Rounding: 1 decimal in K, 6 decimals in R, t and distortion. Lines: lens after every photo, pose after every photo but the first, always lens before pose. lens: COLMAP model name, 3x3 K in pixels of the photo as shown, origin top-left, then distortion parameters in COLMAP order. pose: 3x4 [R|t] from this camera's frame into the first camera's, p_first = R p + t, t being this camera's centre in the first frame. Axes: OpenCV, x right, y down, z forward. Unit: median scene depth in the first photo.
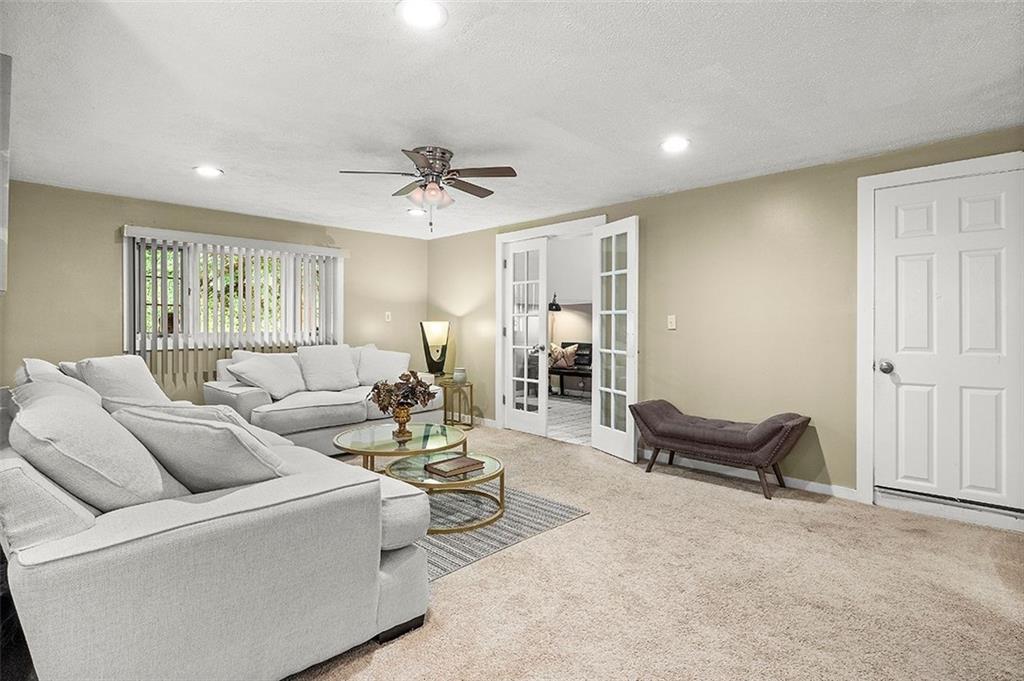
lens RADIAL K [[512.2, 0, 516.8], [0, 512.2, 332.5], [0, 0, 1]] dist [0.002538, 0.000977]
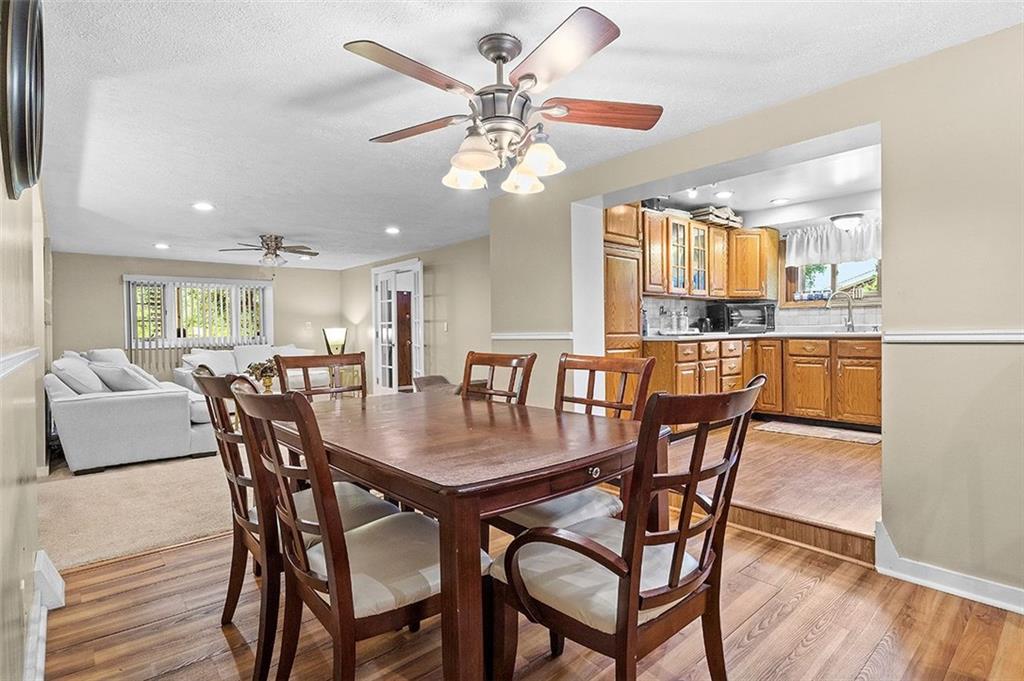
lens RADIAL K [[512.2, 0, 508.9], [0, 512.2, 340.7], [0, 0, 1]] dist [0.002538, 0.000977]
pose [[0.996968, -0.014296, -0.076493, 0.536726], [0.014938, 0.999858, 0.007838, 0.011738], [0.076370, -0.008957, 0.997039, -0.503001]]
